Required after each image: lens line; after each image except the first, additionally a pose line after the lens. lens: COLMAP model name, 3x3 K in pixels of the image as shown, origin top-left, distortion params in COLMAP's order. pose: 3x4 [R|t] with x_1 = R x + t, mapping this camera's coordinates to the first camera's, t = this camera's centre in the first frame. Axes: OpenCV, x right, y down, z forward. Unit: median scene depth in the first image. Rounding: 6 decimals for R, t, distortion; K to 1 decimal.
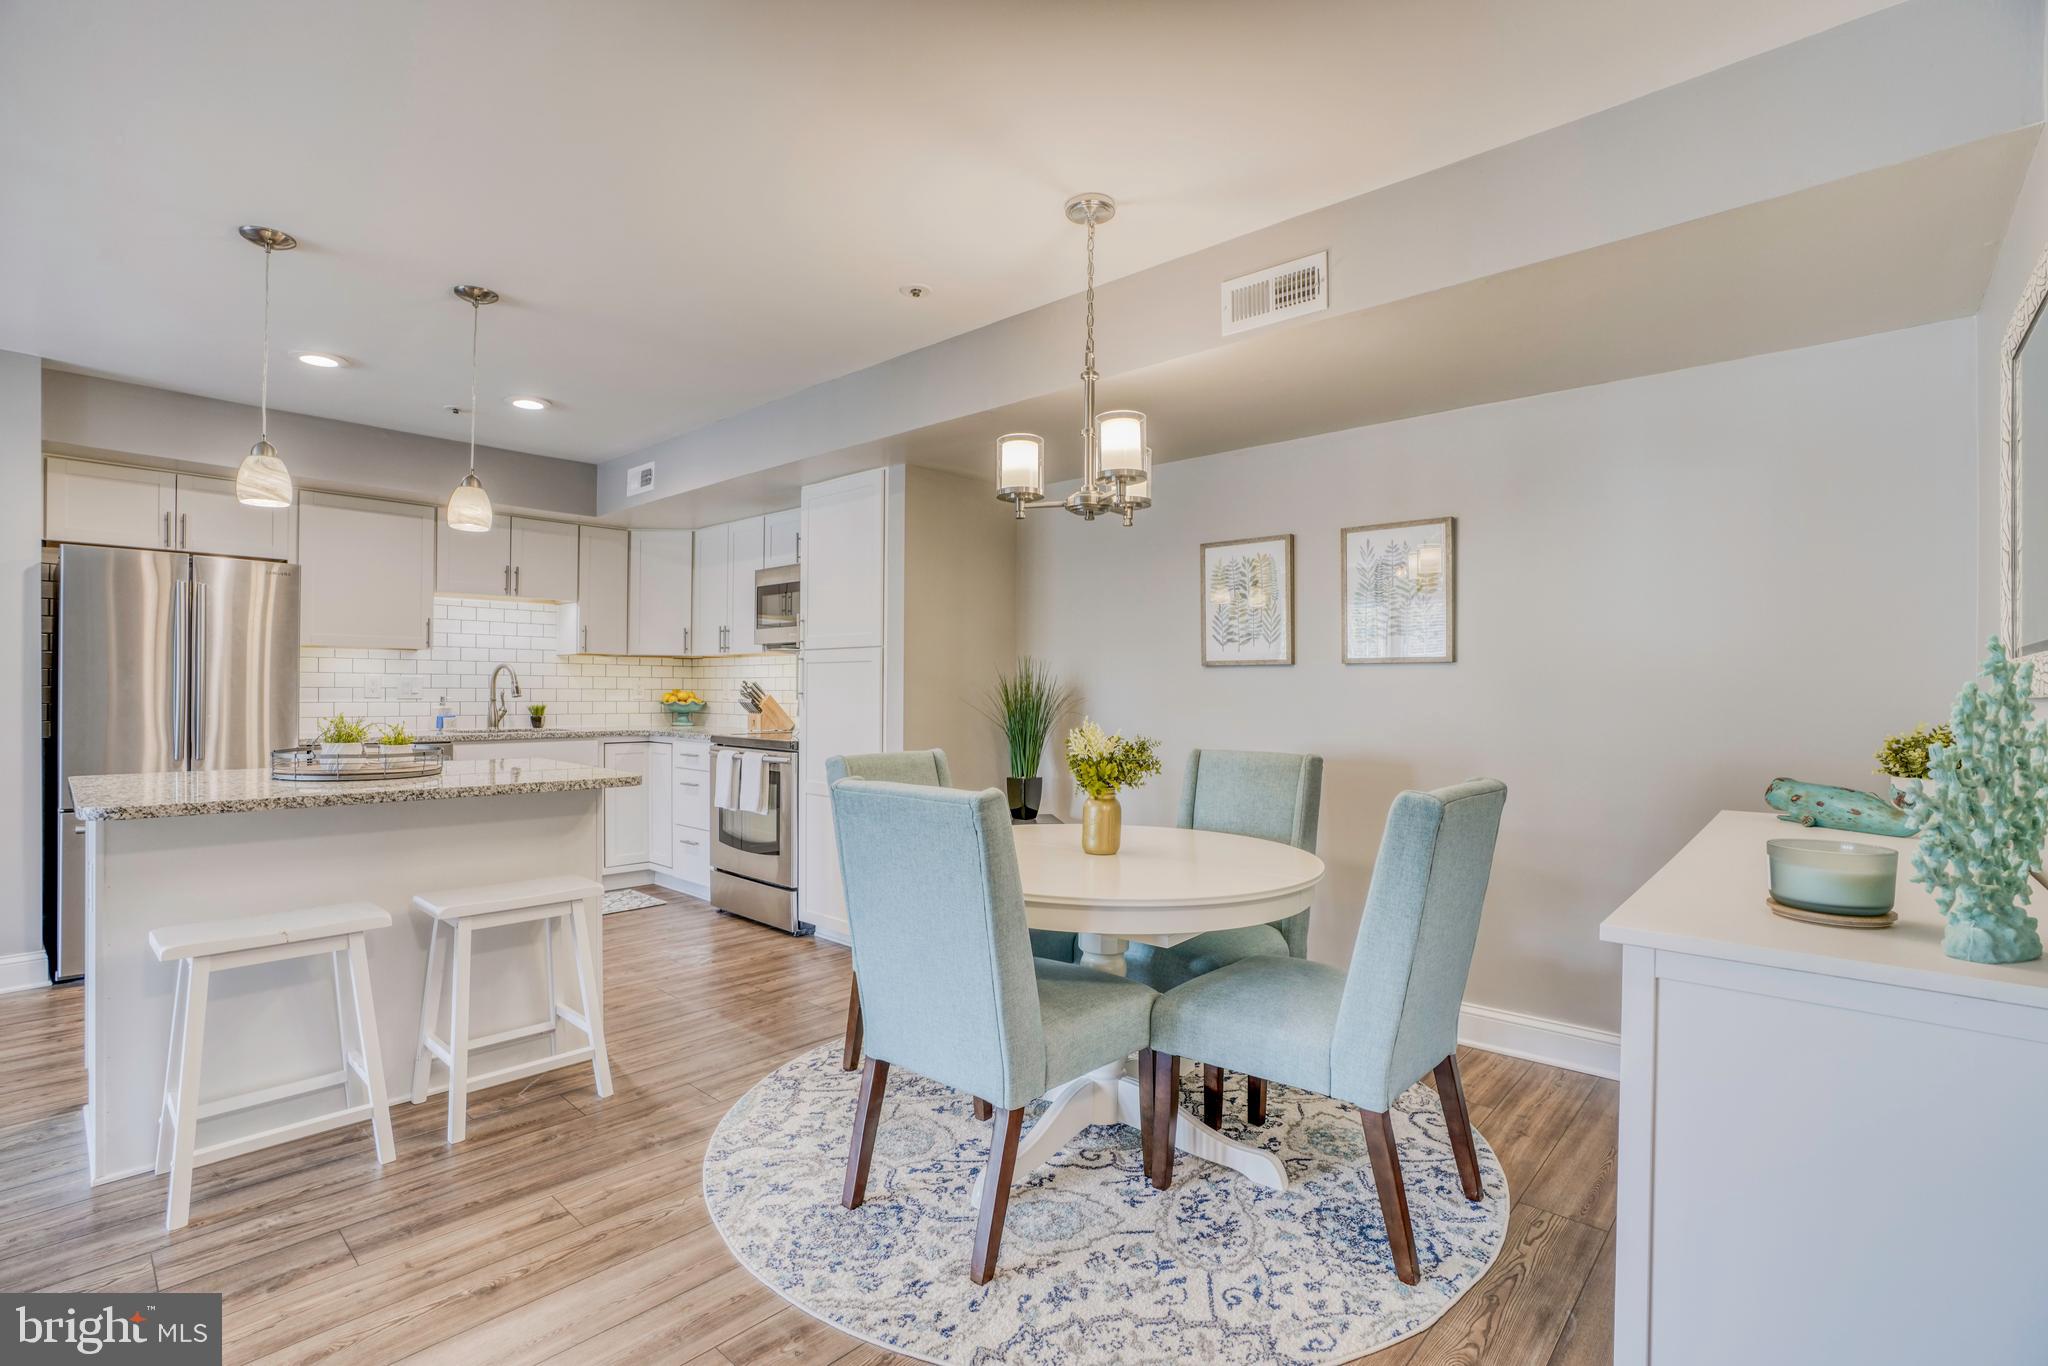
lens RADIAL K [[943.1, 0, 1008.1], [0, 943.1, 690.7], [0, 0, 1]] dist [-0.072679, 0.029882]
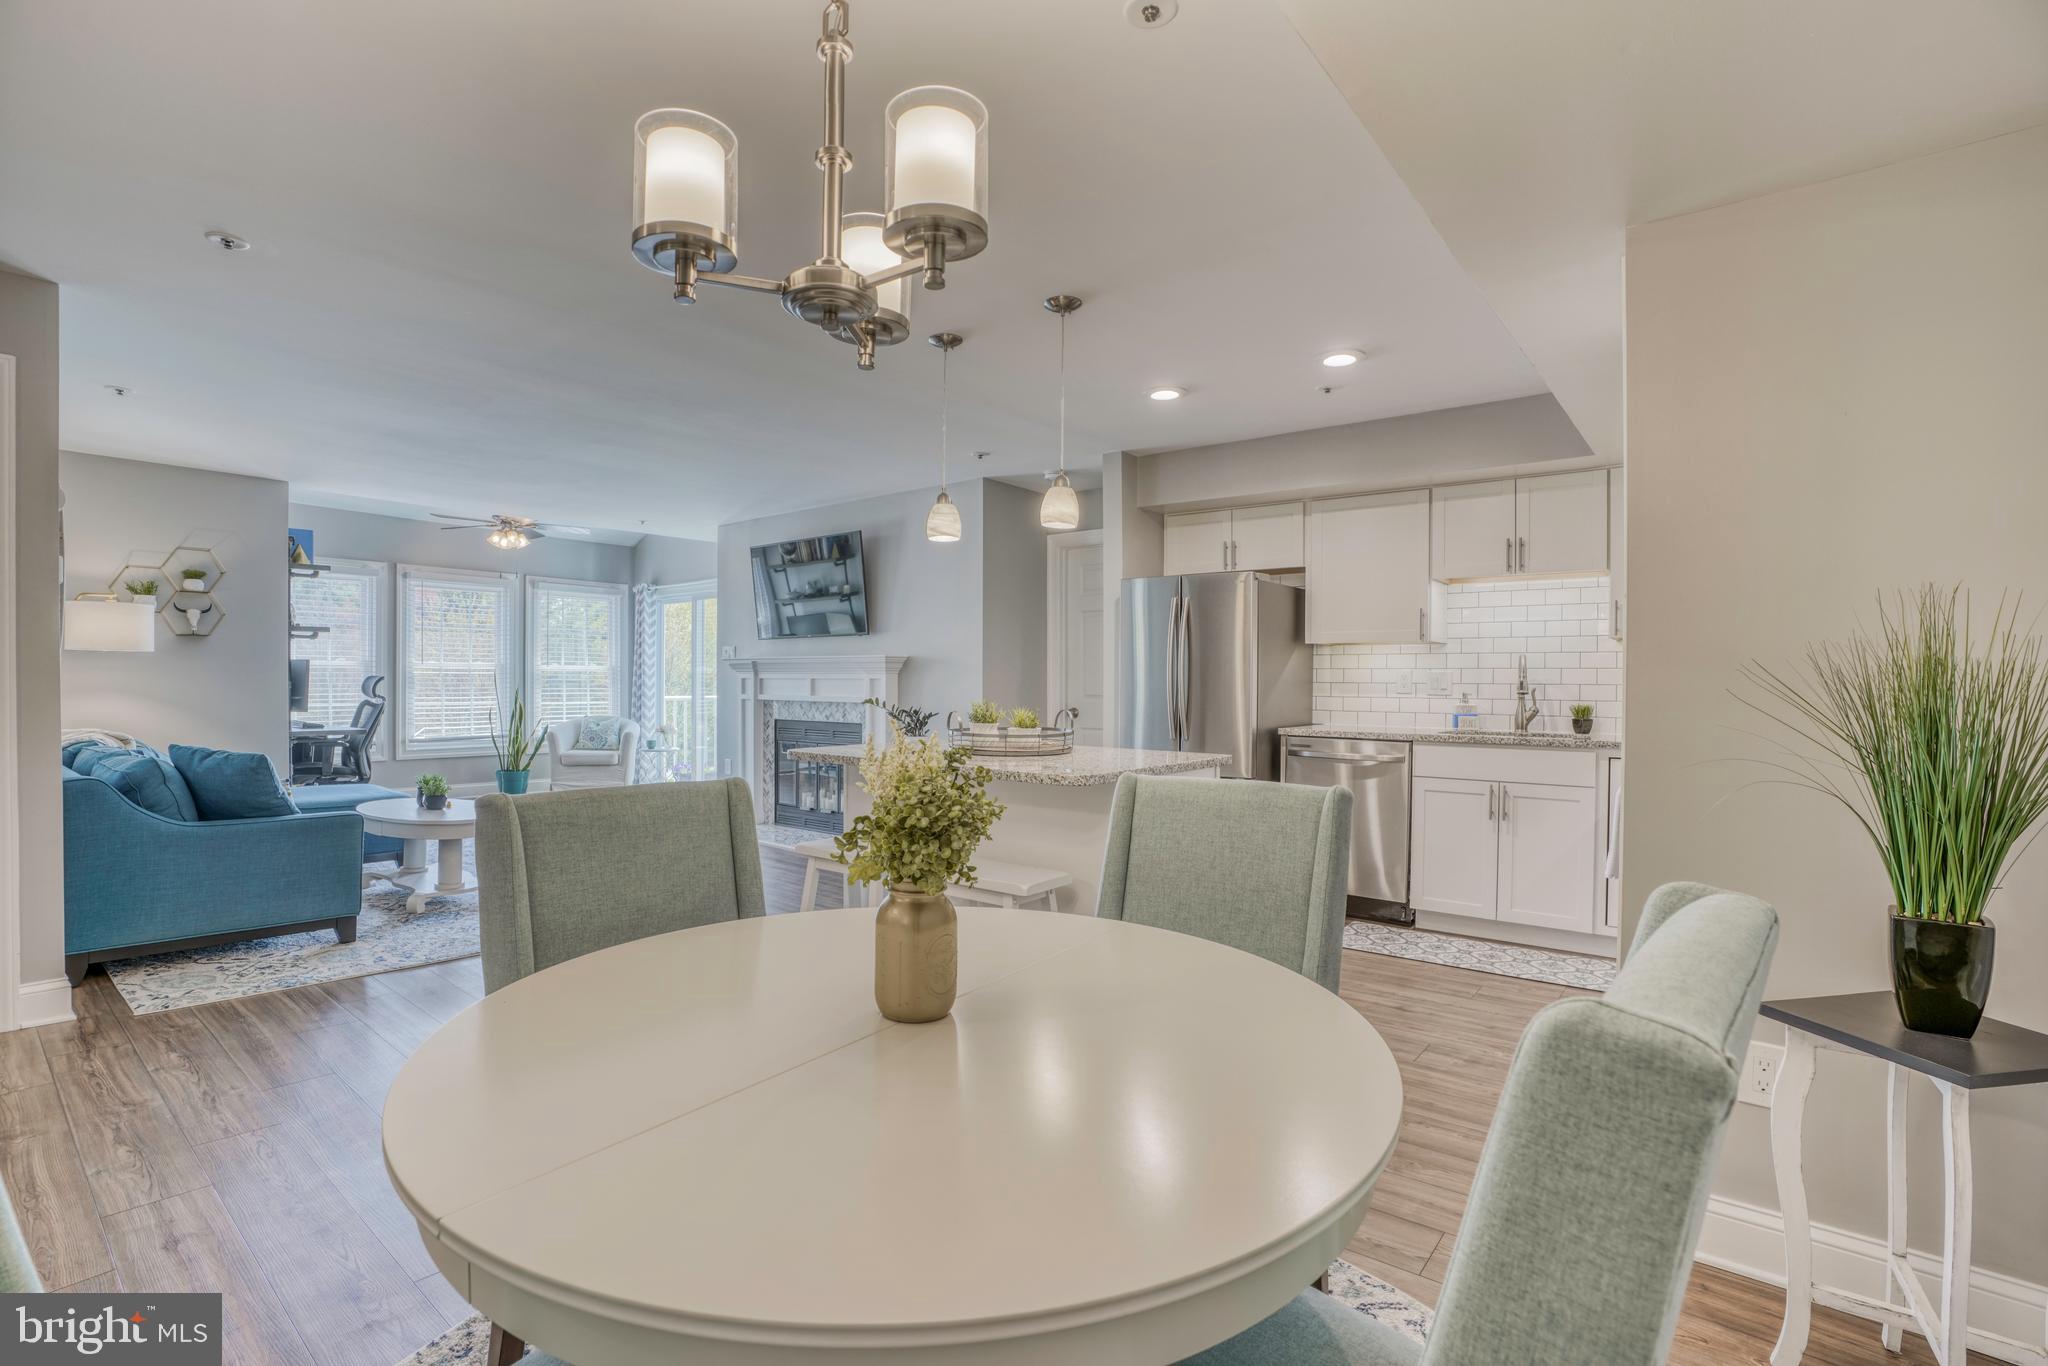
lens RADIAL K [[943.1, 0, 1008.1], [0, 943.1, 690.7], [0, 0, 1]] dist [-0.072679, 0.029882]
pose [[0.061414, 0.004340, -0.998103, 0.430523], [-0.007877, 0.999962, 0.003863, 0.006692], [0.998081, 0.007625, 0.061445, 0.774400]]
